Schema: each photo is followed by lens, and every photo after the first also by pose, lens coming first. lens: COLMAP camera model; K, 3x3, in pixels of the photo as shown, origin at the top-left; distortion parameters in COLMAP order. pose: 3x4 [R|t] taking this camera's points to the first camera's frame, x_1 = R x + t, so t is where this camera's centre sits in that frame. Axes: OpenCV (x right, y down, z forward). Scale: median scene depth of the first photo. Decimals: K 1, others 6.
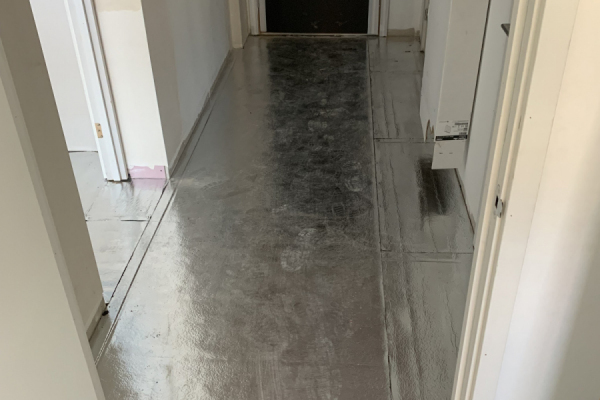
lens RADIAL K [[614.5, 0, 300.3], [0, 614.5, 200.2], [0, 0, 1]] dist [0.001568, 0.000000]
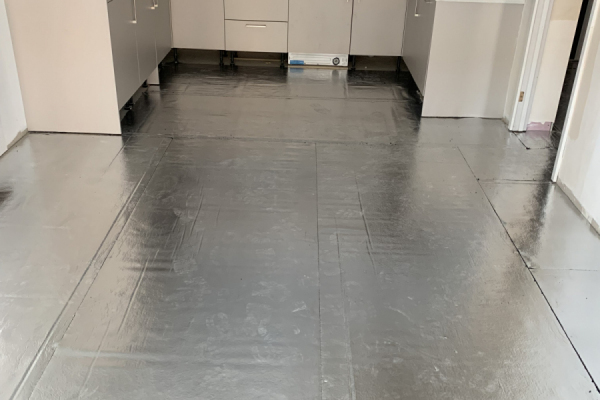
lens RADIAL K [[614.5, 0, 299.5], [0, 614.5, 200.6], [0, 0, 1]] dist [0.001568, 0.000000]
pose [[0.997088, 0.014393, 0.074892, -0.968988], [-0.007175, 0.995378, -0.095770, 0.294711], [-0.075924, 0.094954, 0.992582, -0.474518]]
